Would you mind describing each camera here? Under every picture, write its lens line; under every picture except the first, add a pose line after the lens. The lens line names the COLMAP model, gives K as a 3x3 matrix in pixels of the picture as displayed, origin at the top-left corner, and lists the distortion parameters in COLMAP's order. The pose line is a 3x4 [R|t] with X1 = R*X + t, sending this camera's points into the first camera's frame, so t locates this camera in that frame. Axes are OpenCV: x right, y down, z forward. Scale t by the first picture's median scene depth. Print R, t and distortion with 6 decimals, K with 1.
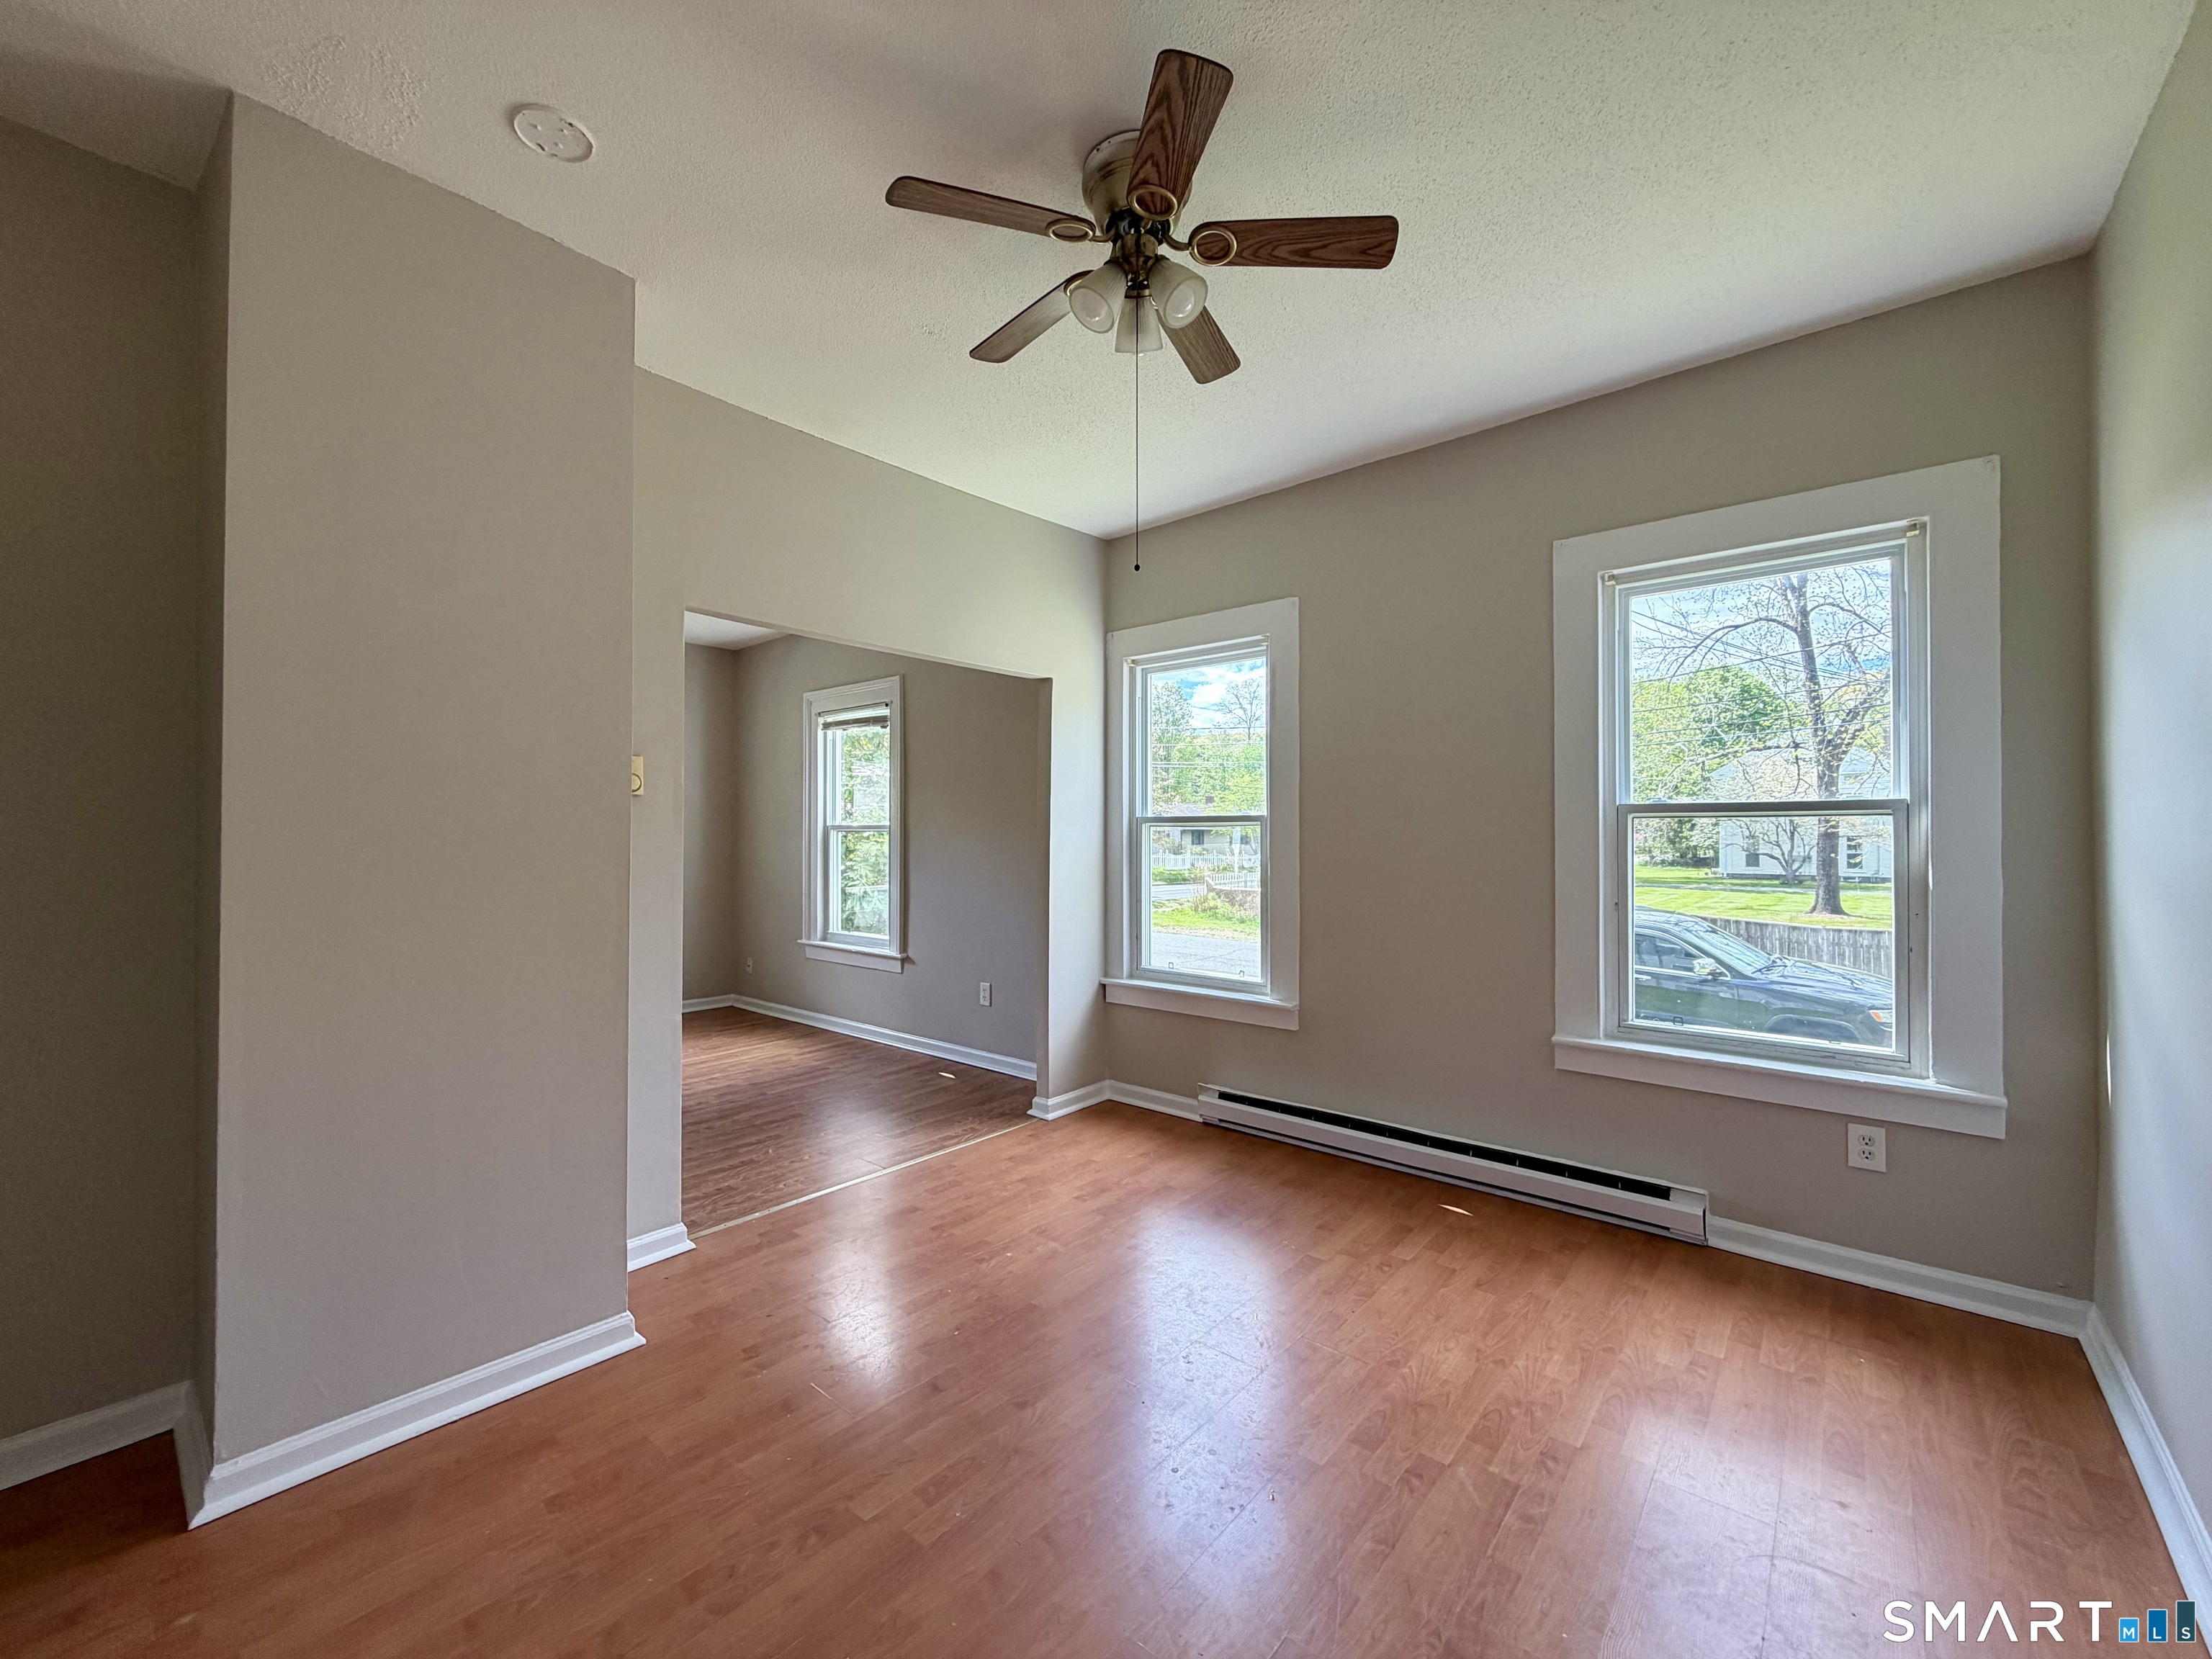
lens RADIAL K [[892.3, 0, 1111.6], [0, 892.3, 829.6], [0, 0, 1]] dist [-0.000473, 0.000143]
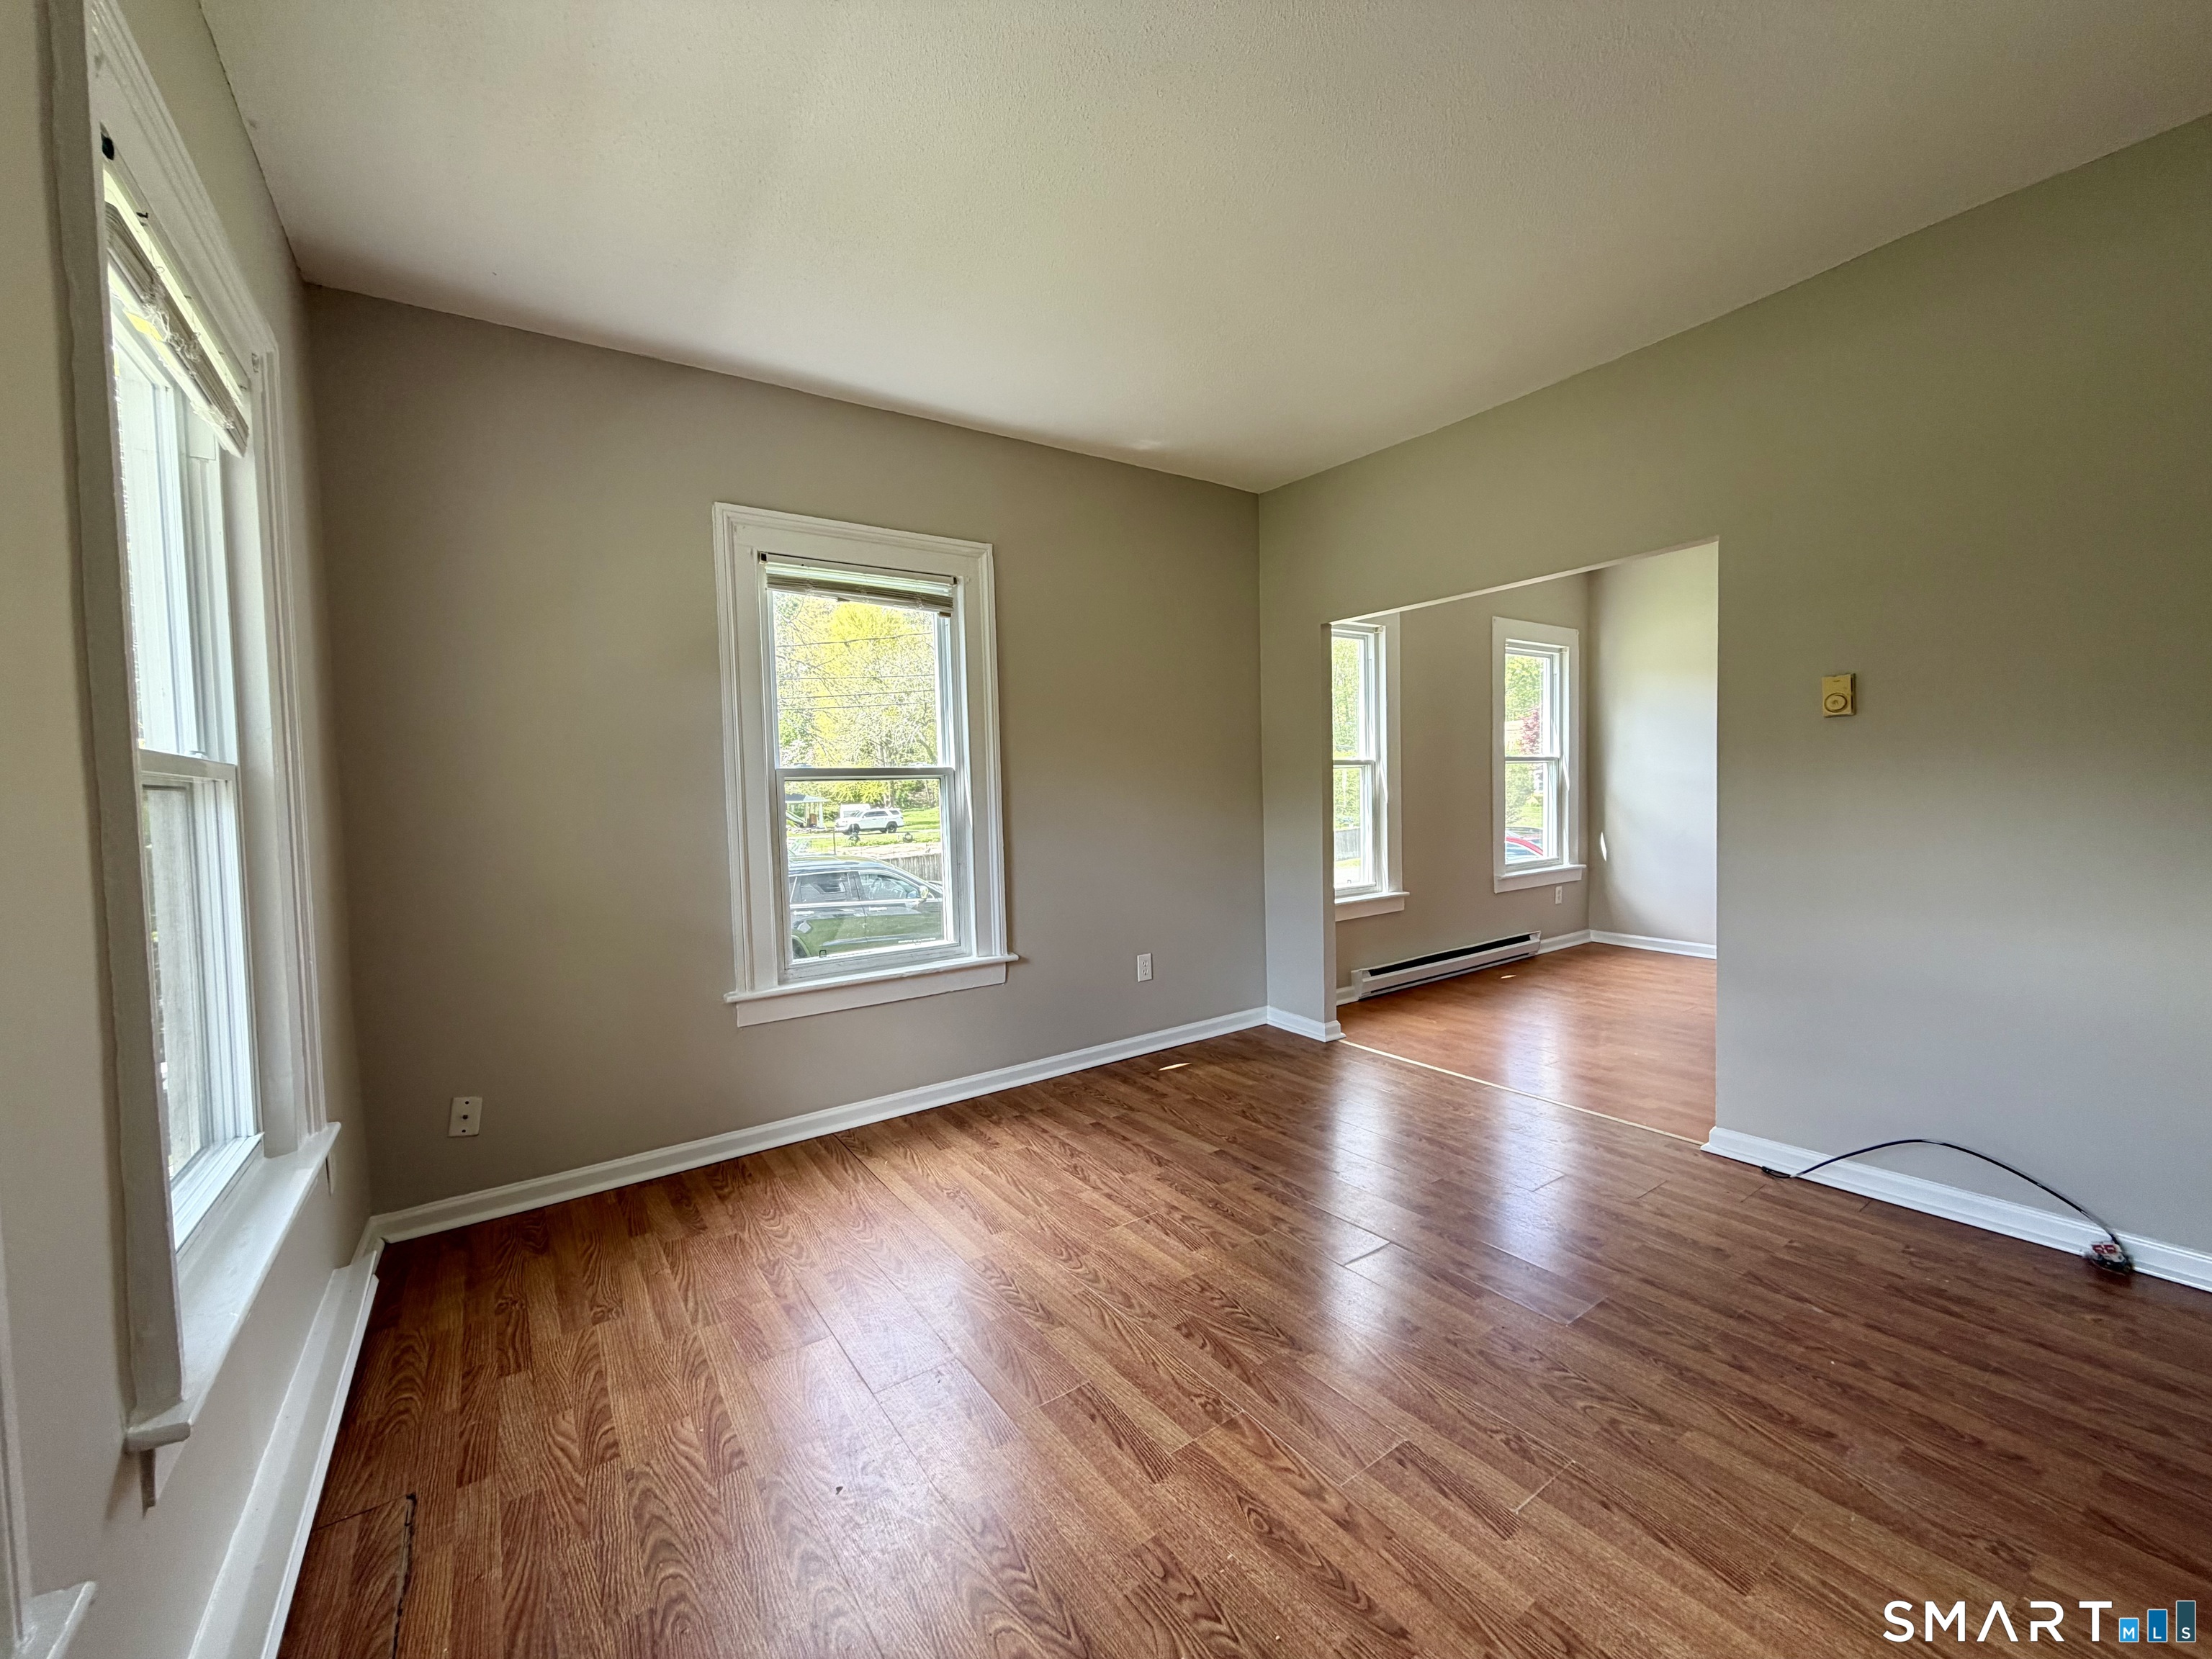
lens RADIAL K [[892.3, 0, 1111.6], [0, 892.3, 829.6], [0, 0, 1]] dist [-0.000473, 0.000143]
pose [[0.245179, -0.049960, 0.968190, -0.894676], [0.026130, 0.998649, 0.044914, 0.014681], [-0.969126, 0.014287, 0.246154, 0.767487]]
